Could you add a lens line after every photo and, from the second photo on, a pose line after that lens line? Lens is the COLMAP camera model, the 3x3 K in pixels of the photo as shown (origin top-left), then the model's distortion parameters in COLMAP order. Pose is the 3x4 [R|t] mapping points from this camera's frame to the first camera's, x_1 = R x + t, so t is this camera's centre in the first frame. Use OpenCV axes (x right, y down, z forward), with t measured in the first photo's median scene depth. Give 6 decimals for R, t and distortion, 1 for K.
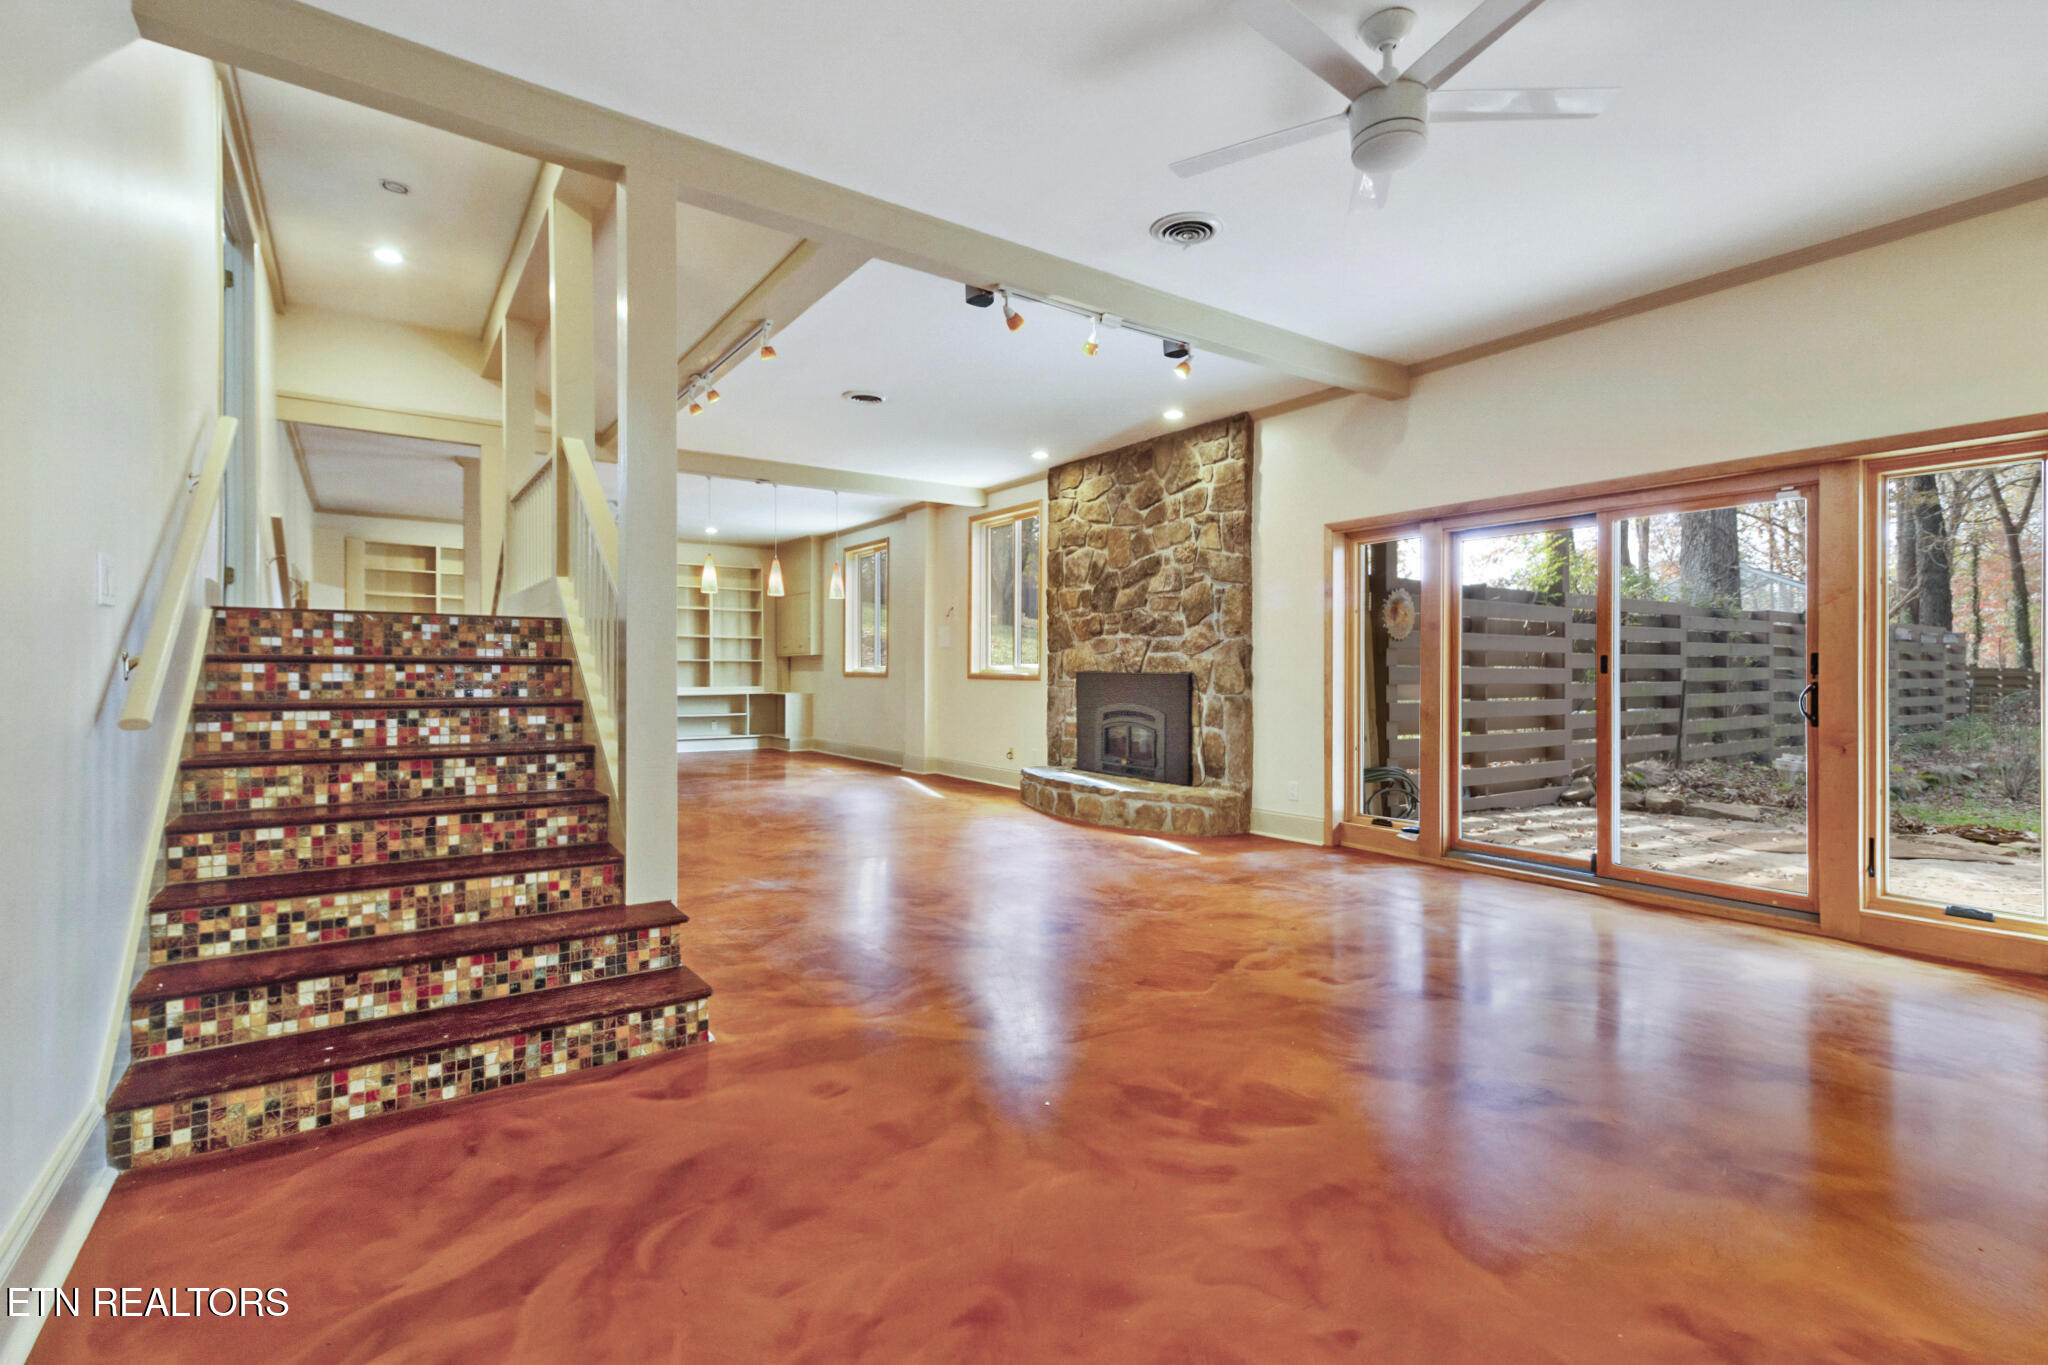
lens RADIAL K [[939.4, 0, 1032.1], [0, 939.4, 679.7], [0, 0, 1]] dist [0.004071, 0.001234]
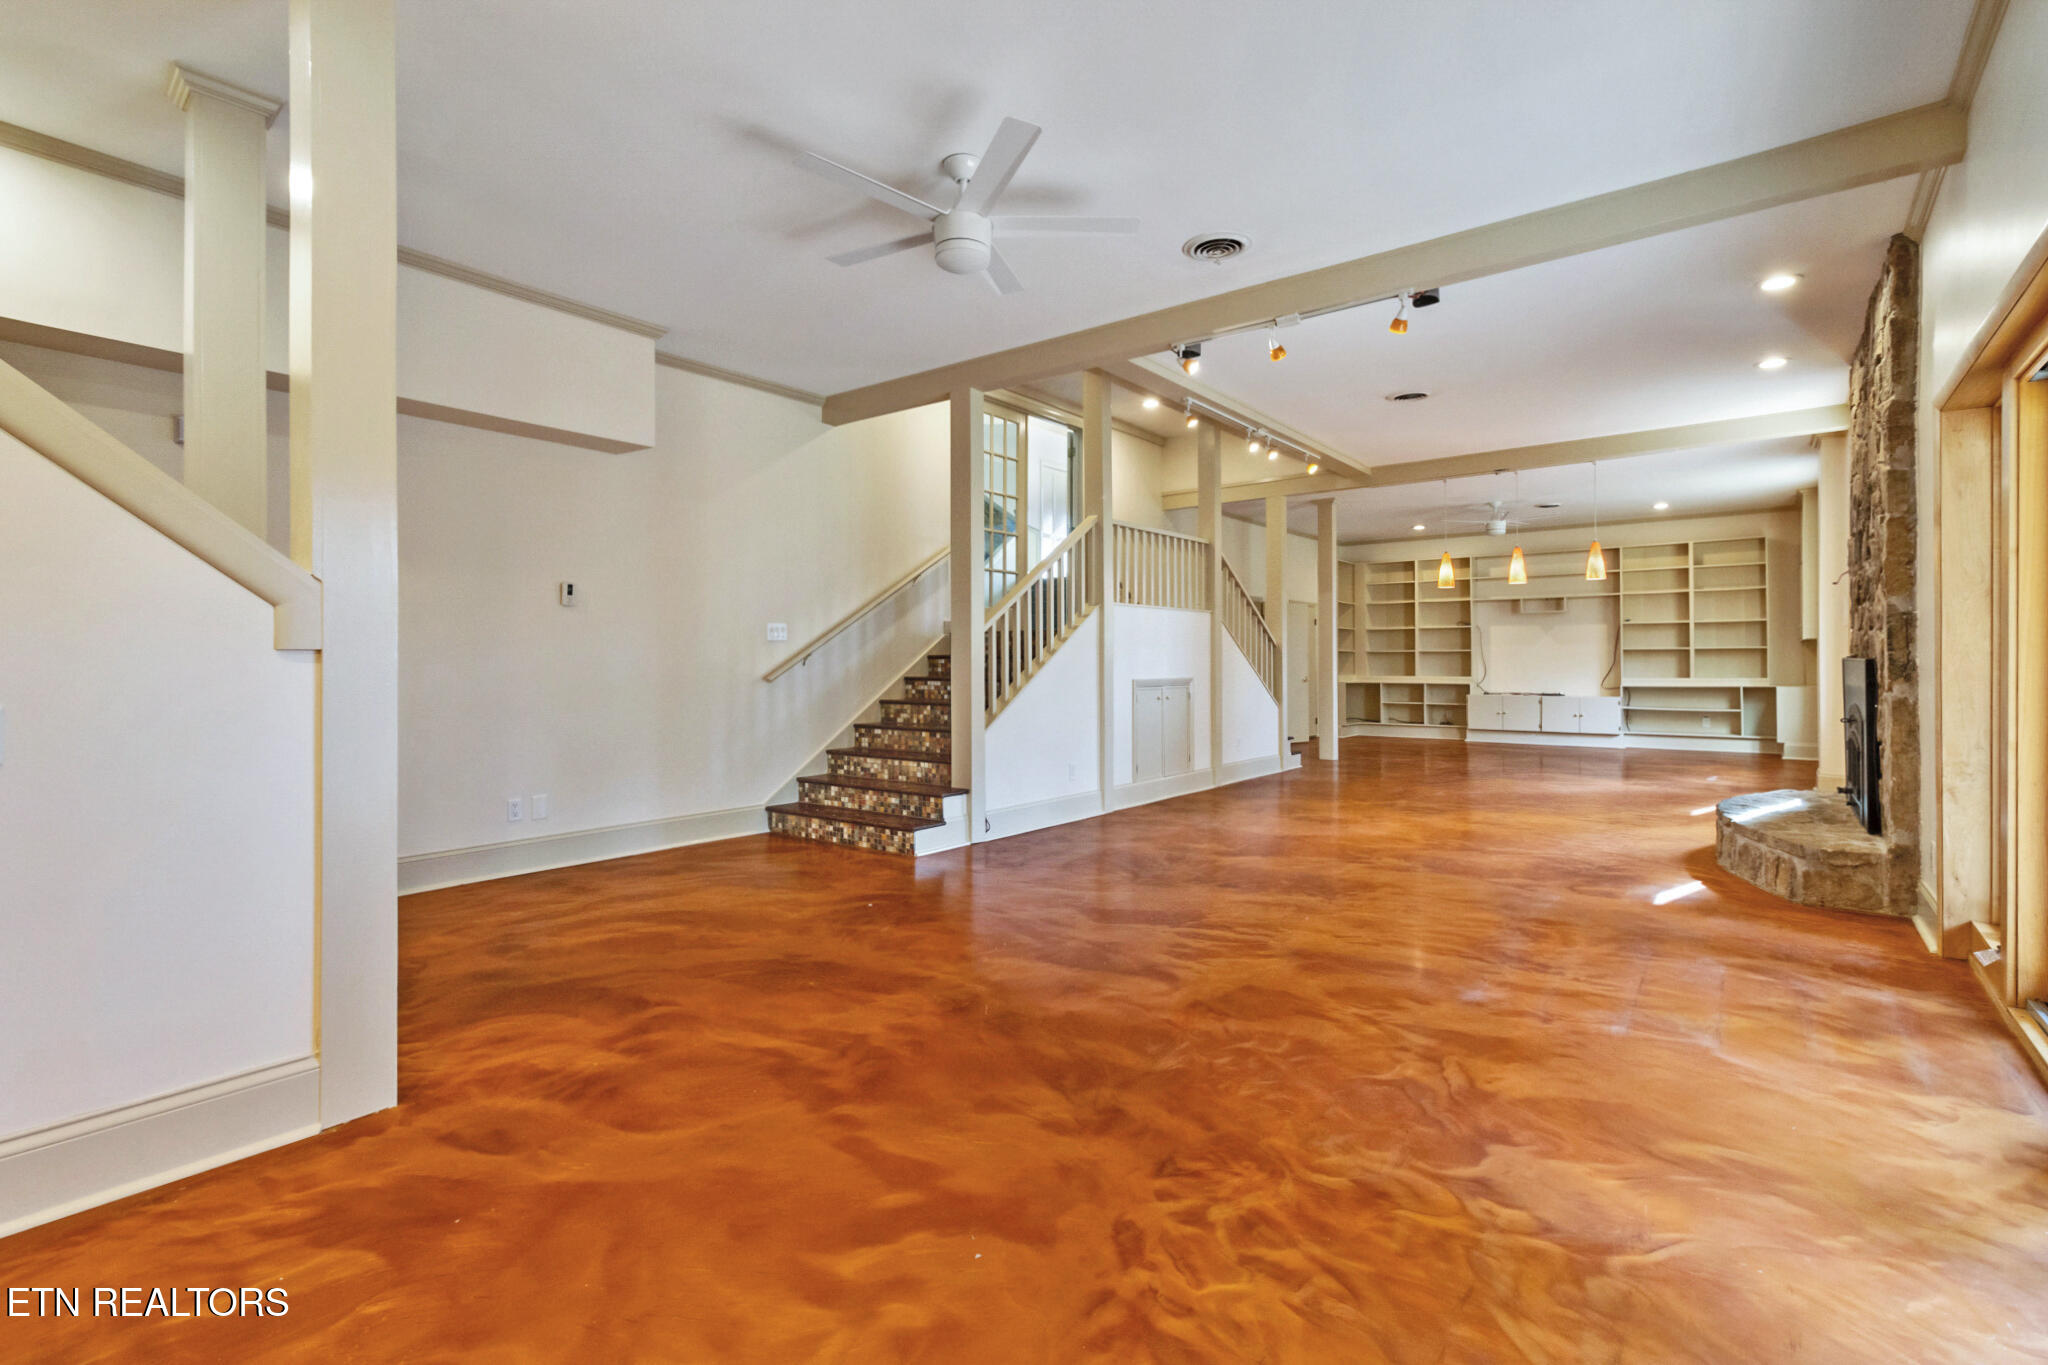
lens RADIAL K [[939.4, 0, 1033.4], [0, 939.4, 670.6], [0, 0, 1]] dist [0.004071, 0.001234]
pose [[0.308640, 0.002945, -0.951174, 1.542451], [-0.003694, 0.999991, 0.001898, 0.005861], [0.951172, 0.002928, 0.308648, 0.643524]]
